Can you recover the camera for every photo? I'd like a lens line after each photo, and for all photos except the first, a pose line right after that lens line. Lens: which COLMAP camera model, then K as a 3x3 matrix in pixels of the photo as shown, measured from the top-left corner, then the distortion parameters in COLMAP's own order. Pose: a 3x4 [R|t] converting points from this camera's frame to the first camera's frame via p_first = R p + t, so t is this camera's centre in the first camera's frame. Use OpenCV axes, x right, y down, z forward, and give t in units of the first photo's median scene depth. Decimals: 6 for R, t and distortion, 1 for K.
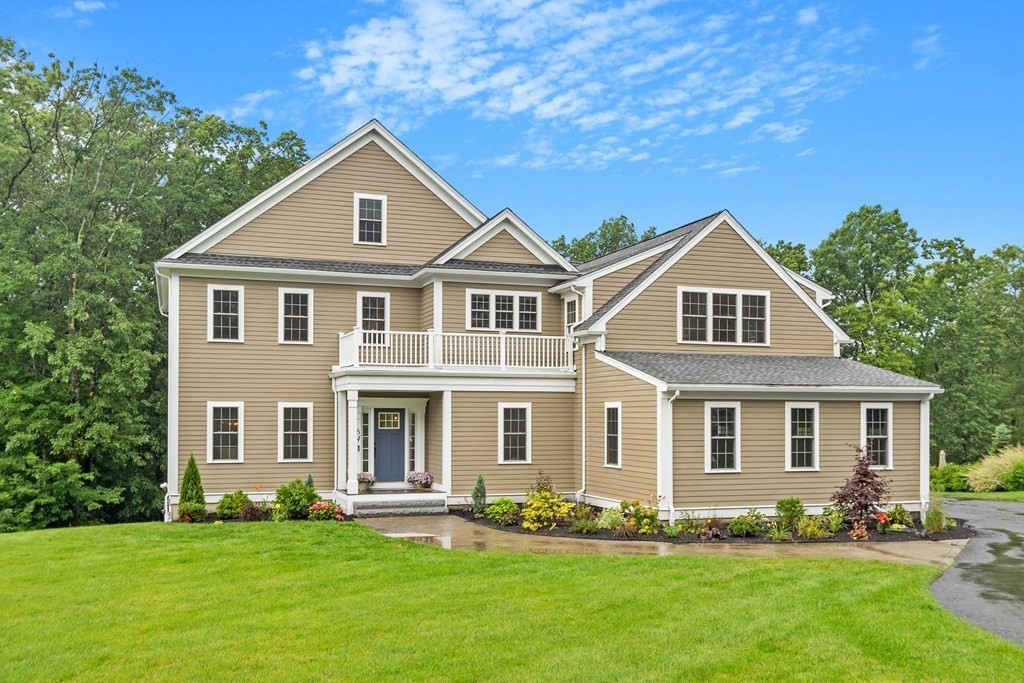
lens RADIAL K [[1182.1, 0, 512.0], [0, 1182.1, 341.5], [0, 0, 1]] dist [0.110433, -0.012562]
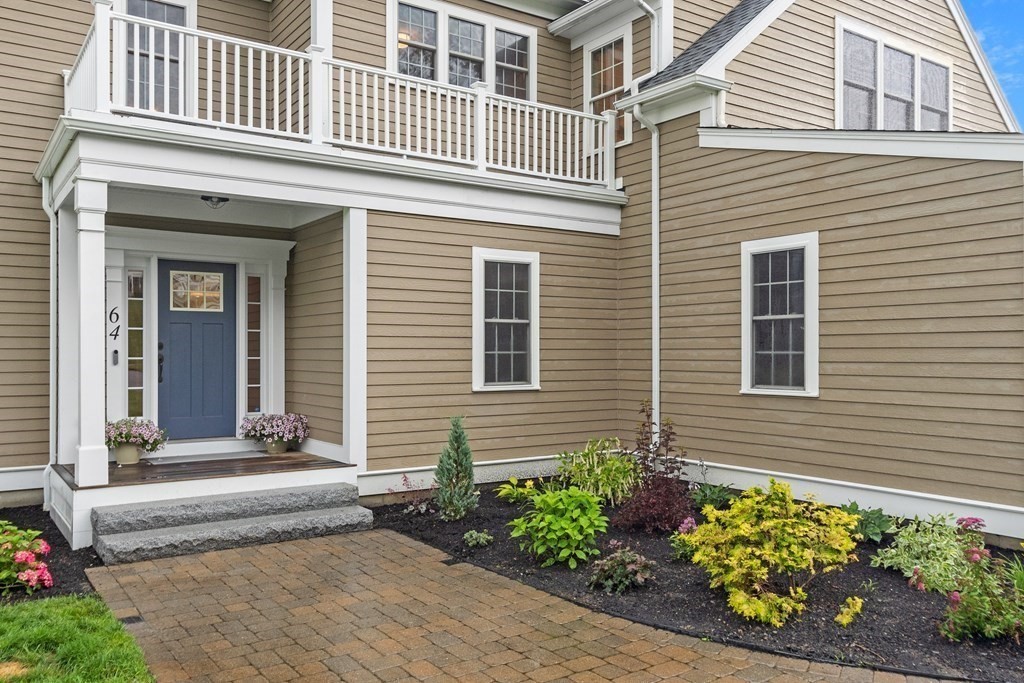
lens RADIAL K [[926.7, 0, 514.0], [0, 926.7, 326.2], [0, 0, 1]] dist [0.013609, 0.004073]
pose [[0.968198, 0.004829, 0.250137, -0.079527], [-0.011987, 0.999561, 0.027100, 0.070712], [-0.249896, -0.029237, 0.967831, 0.674978]]
